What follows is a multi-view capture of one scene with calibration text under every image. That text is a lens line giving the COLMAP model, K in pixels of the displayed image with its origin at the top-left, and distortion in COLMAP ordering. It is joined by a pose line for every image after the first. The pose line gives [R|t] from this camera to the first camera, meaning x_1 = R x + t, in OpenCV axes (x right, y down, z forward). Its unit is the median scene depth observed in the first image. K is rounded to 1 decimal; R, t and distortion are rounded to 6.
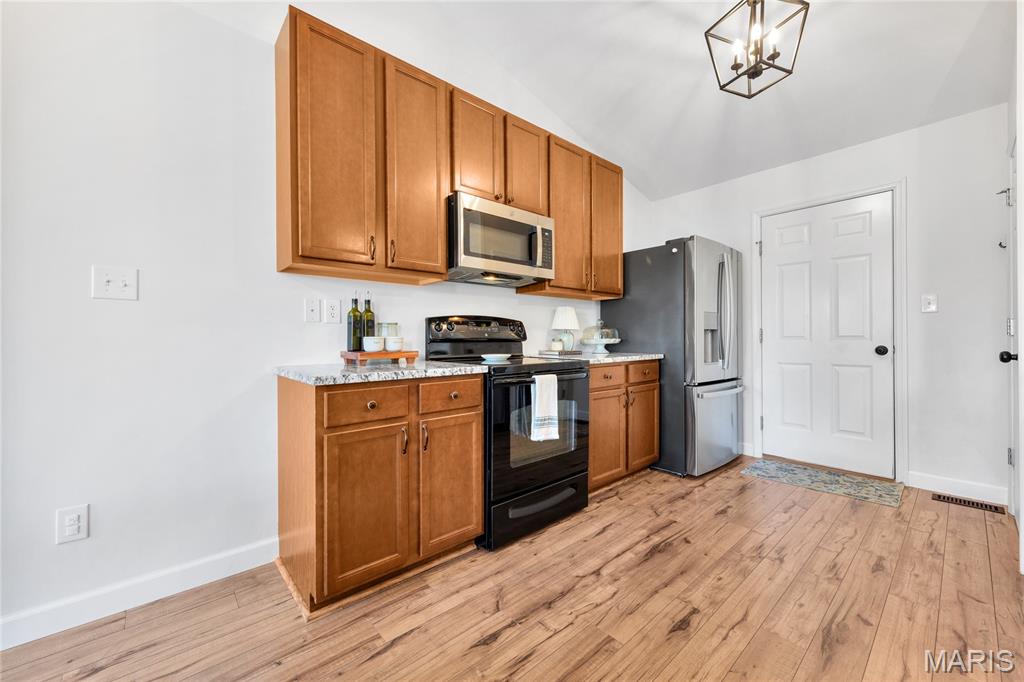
lens RADIAL K [[402.9, 0, 512.8], [0, 402.9, 338.0], [0, 0, 1]] dist [0.002747, 0.000283]
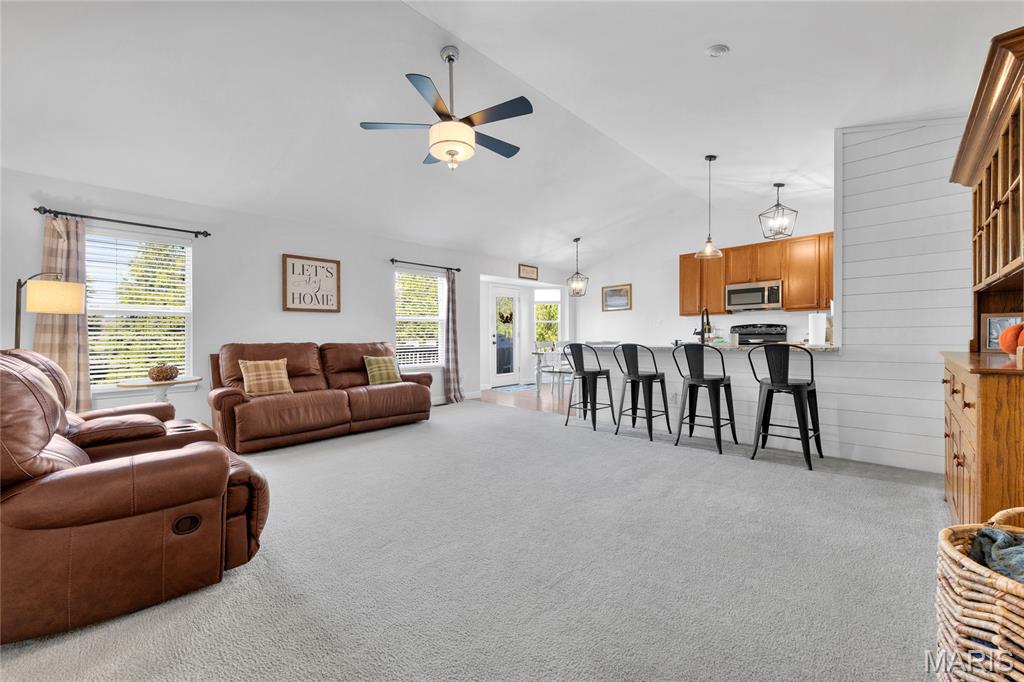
lens RADIAL K [[402.9, 0, 512.8], [0, 402.9, 338.0], [0, 0, 1]] dist [0.002747, 0.000283]
pose [[0.061619, 0.010327, -0.998046, 2.507111], [0.009179, 0.999898, 0.010913, -0.012377], [0.998058, -0.009834, 0.061518, -0.705520]]
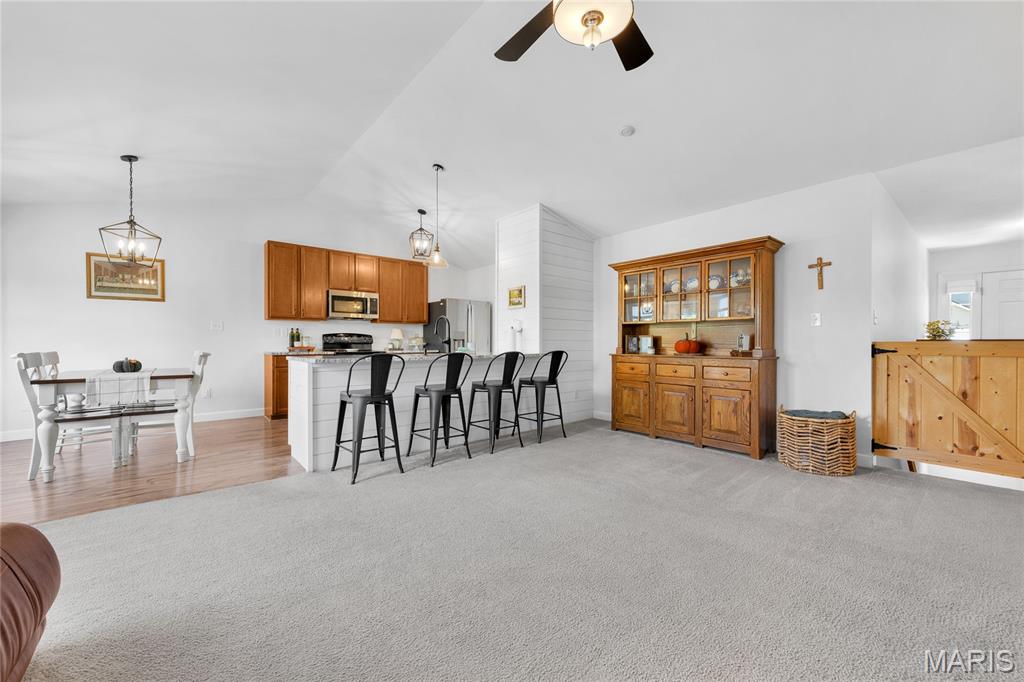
lens RADIAL K [[393.5, 0, 505.7], [0, 393.5, 343.2], [0, 0, 1]] dist [-0.001880, -0.000158]
pose [[0.999401, 0.001473, -0.034570, 1.056036], [-0.001633, 0.999988, -0.004615, 0.016385], [0.034562, 0.004669, 0.999392, -1.500214]]
